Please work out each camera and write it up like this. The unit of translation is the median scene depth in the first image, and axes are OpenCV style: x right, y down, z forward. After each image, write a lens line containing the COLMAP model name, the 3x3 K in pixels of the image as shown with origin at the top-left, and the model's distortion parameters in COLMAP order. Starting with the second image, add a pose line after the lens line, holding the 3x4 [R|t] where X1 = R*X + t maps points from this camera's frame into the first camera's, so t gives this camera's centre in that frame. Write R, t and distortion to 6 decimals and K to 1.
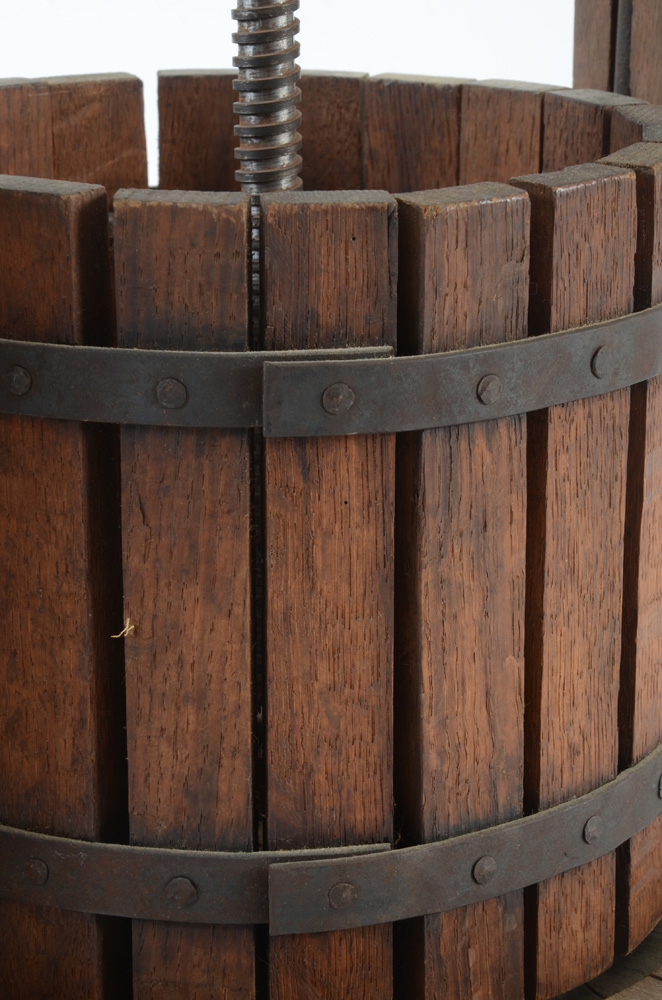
lens RADIAL K [[2258.8, 0, 331.0], [0, 2258.8, 500.0], [0, 0, 1]] dist [0.319237, 0.131679]
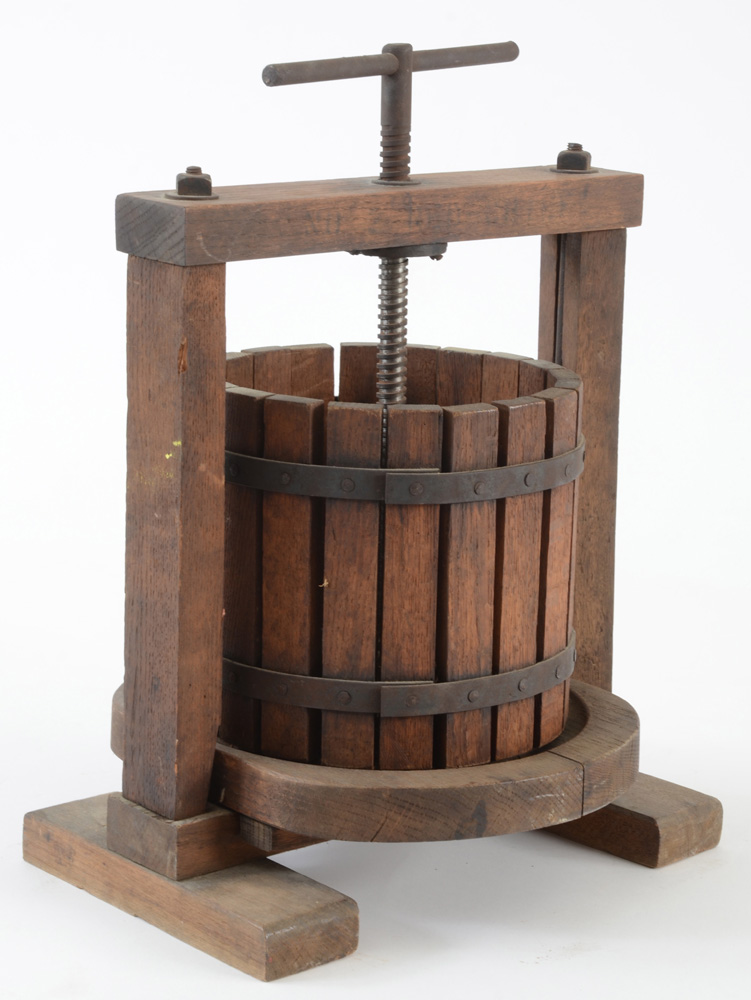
lens RADIAL K [[2396.4, 0, 375.5], [0, 2396.4, 500.0], [0, 0, 1]] dist [0.096266, 0.234373]
pose [[0.998933, 0.032029, -0.033260, 0.043206], [-0.034566, 0.996296, -0.078739, 0.162732], [0.030615, 0.079805, 0.996340, -1.491350]]
